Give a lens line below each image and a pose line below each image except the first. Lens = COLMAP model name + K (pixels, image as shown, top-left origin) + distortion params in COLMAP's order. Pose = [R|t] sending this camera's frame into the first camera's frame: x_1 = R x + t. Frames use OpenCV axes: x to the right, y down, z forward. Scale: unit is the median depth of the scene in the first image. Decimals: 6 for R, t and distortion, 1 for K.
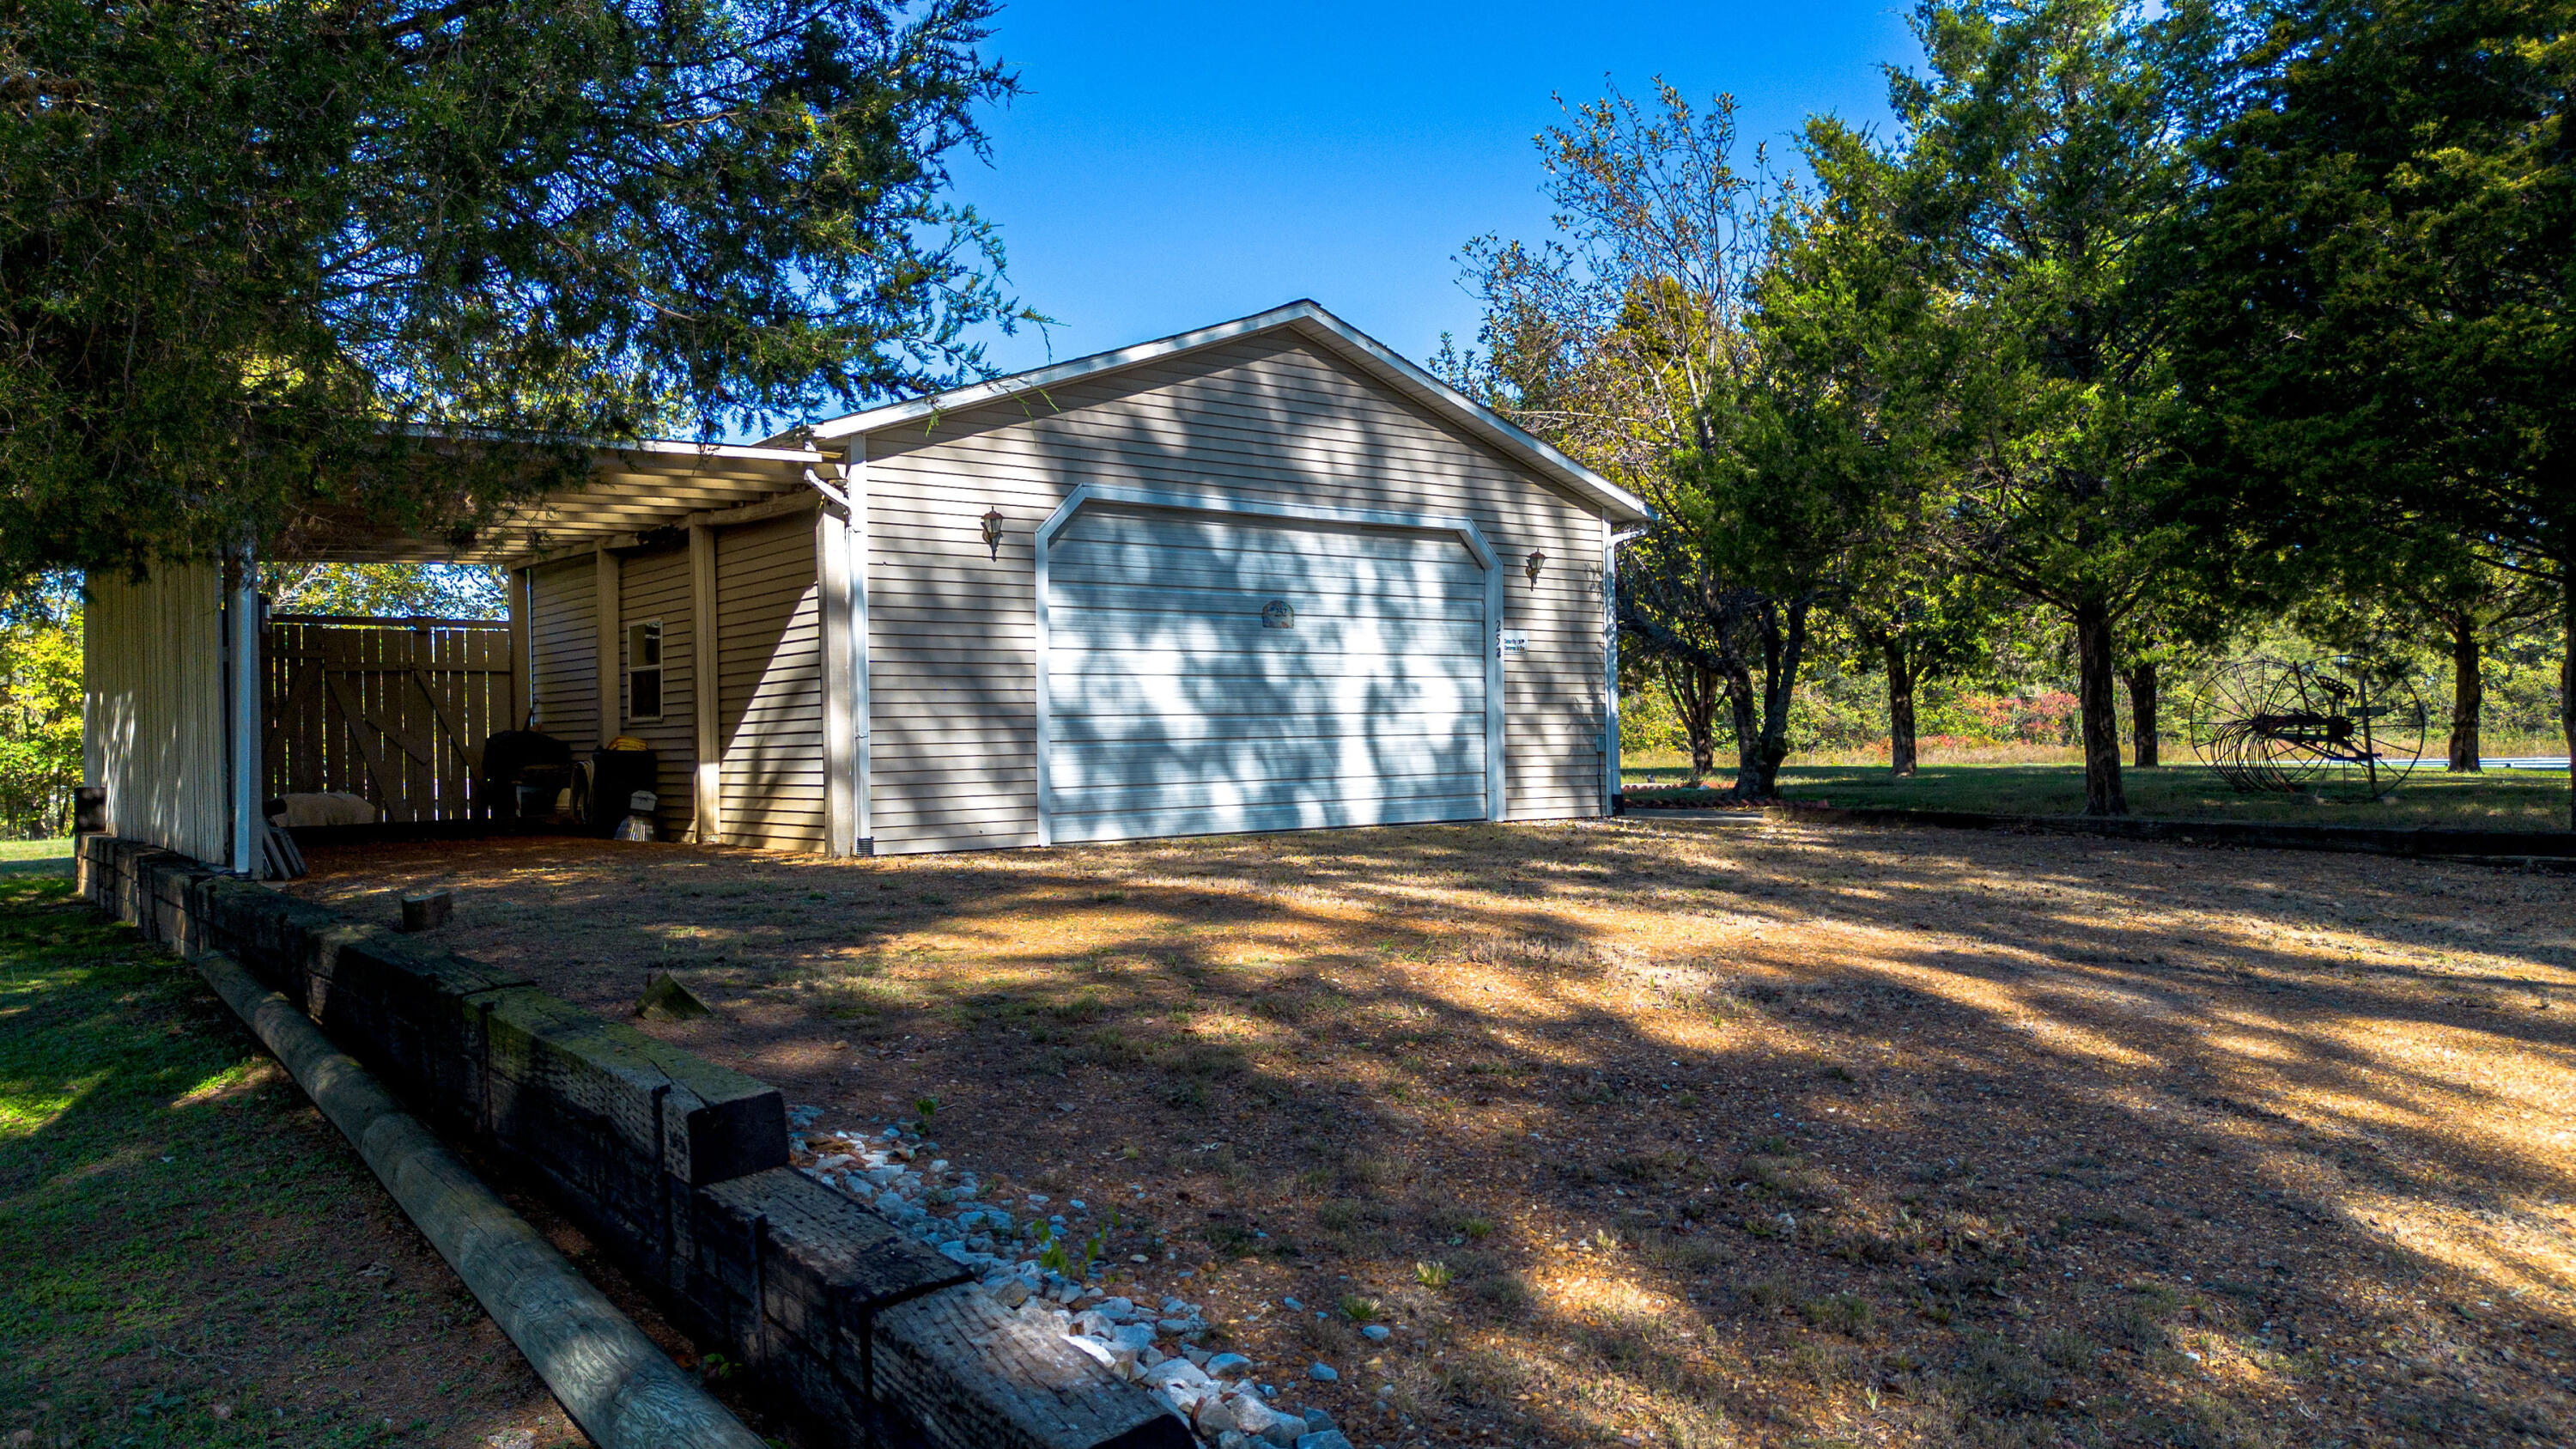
lens RADIAL K [[1800.7, 0, 1288.0], [0, 1800.7, 724.5], [0, 0, 1]] dist [0.133270, -0.149932]
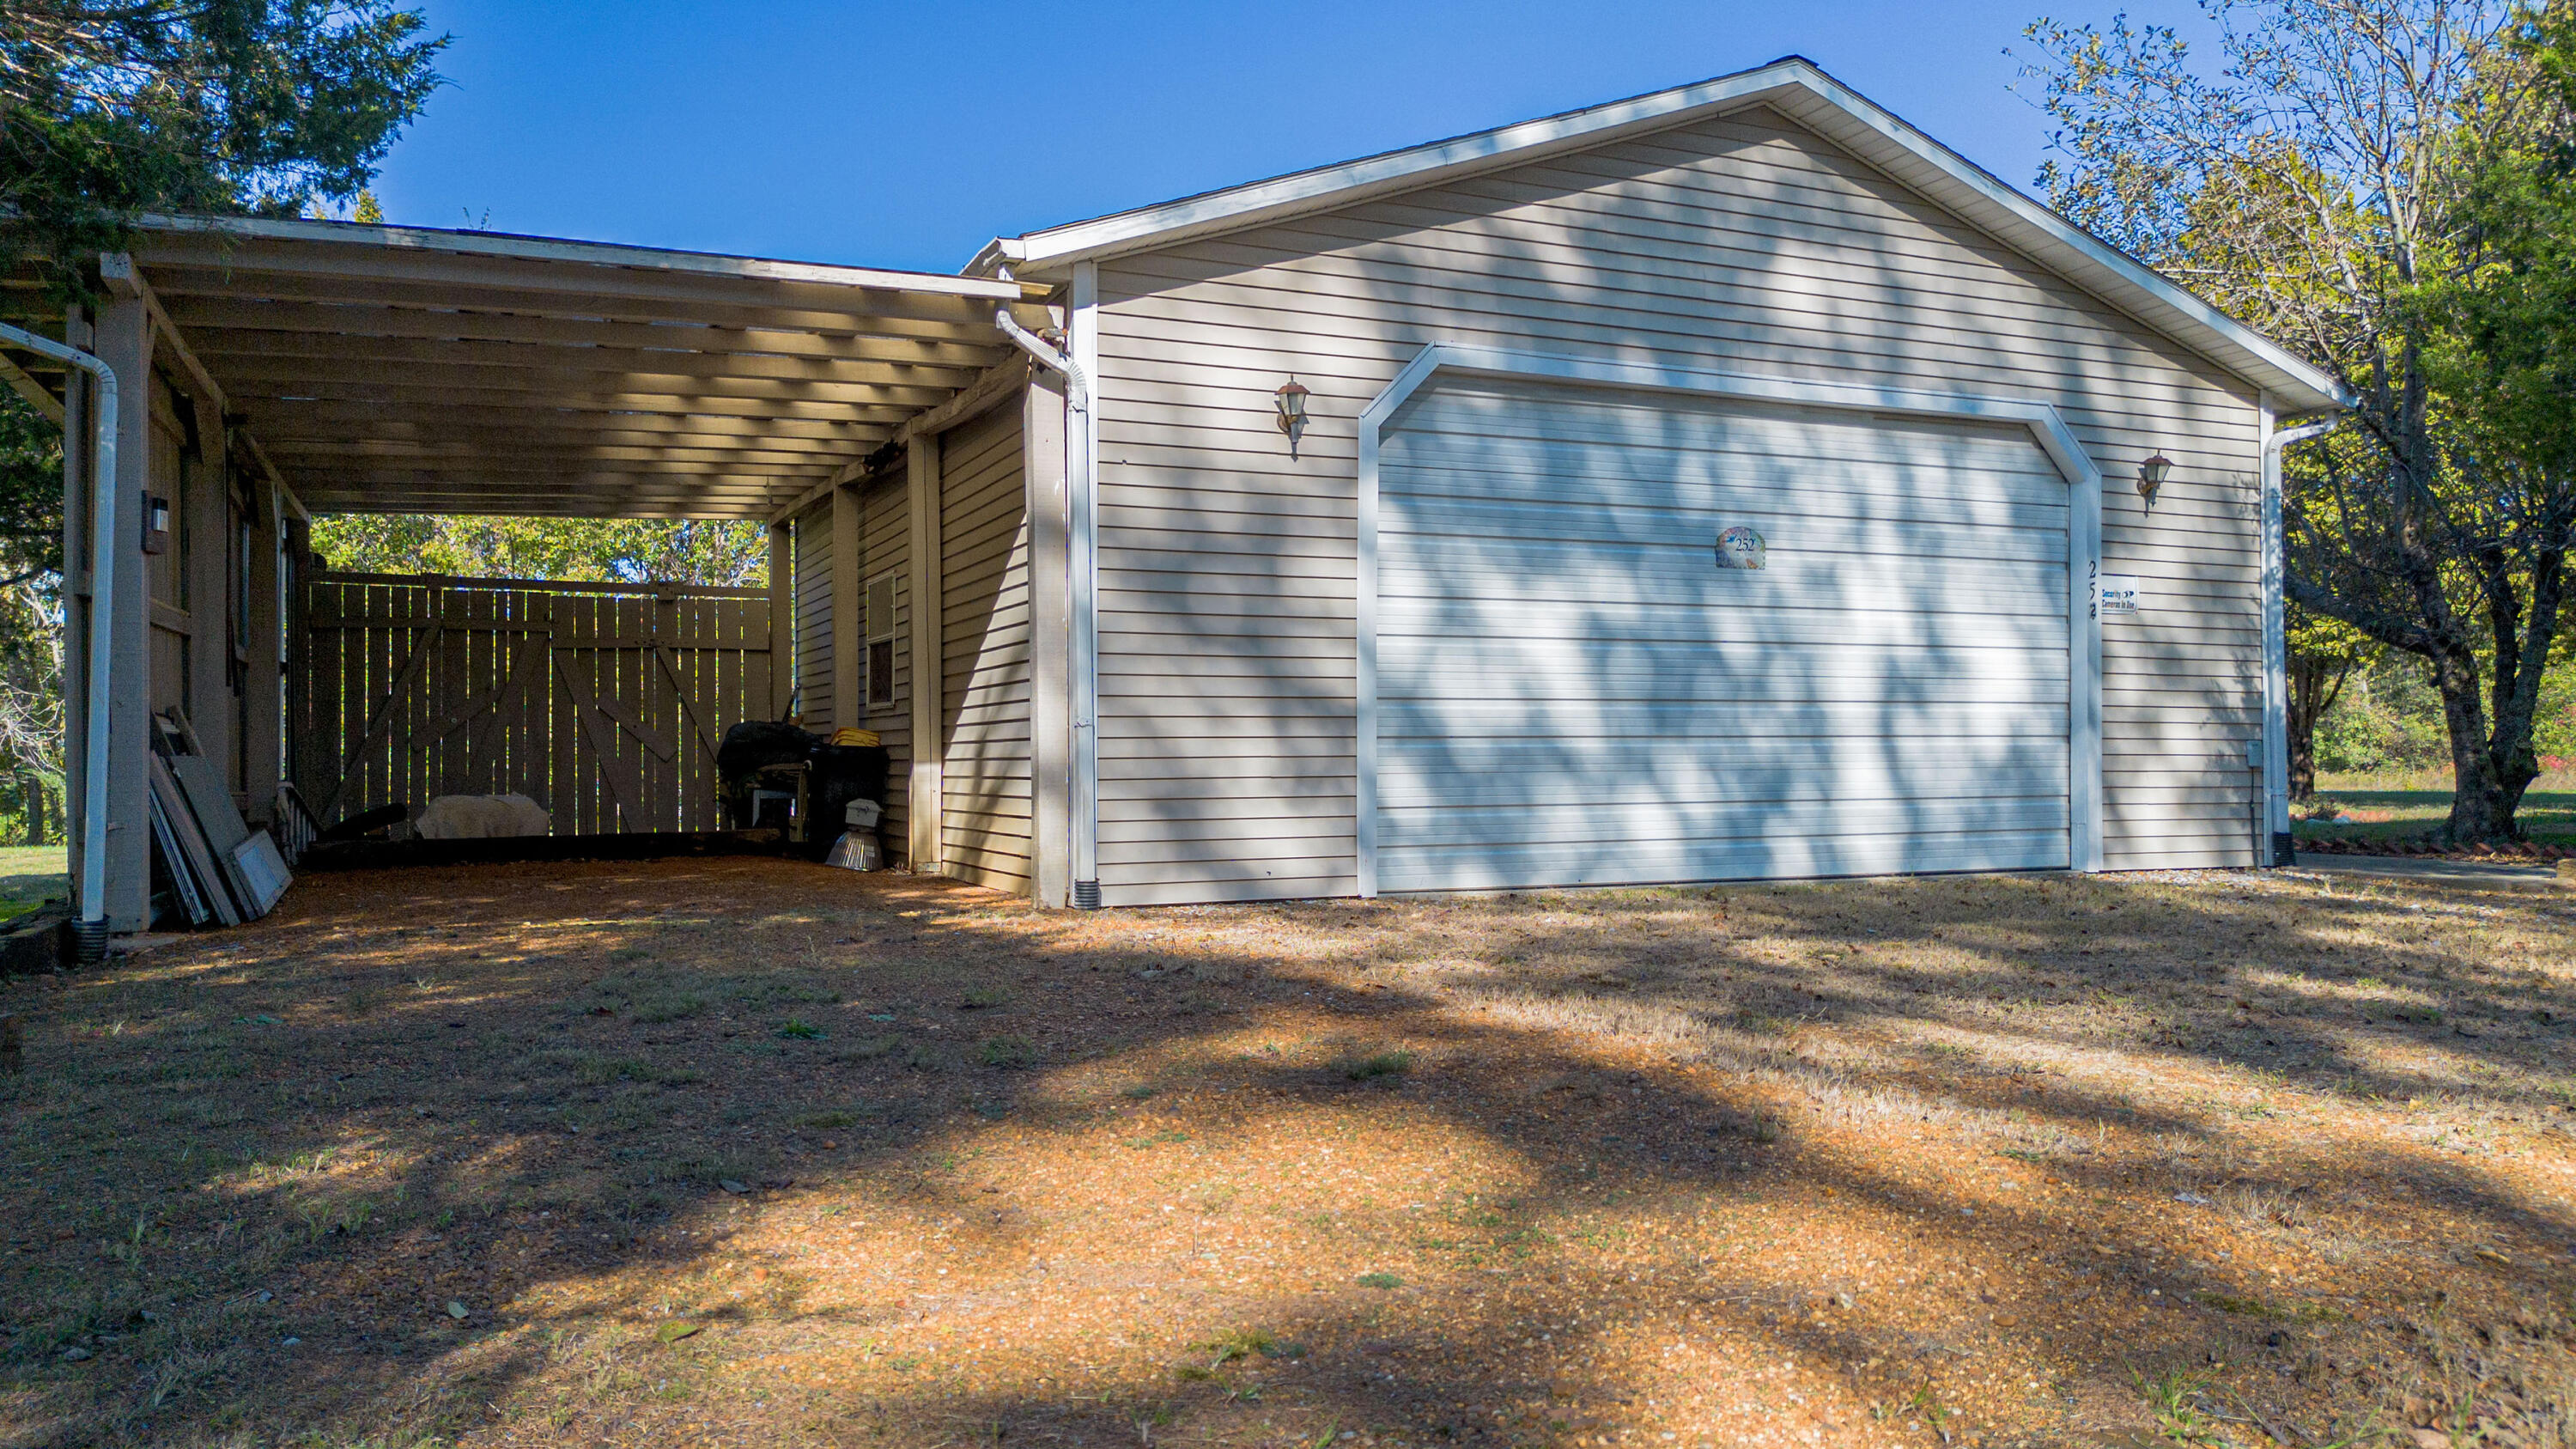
lens RADIAL K [[1800.7, 0, 1288.0], [0, 1800.7, 724.5], [0, 0, 1]] dist [0.133270, -0.149932]
pose [[0.971554, 0.008007, -0.236681, -0.008139], [-0.009351, 0.999946, -0.004557, 0.007410], [0.236632, 0.006641, 0.971577, 0.327250]]
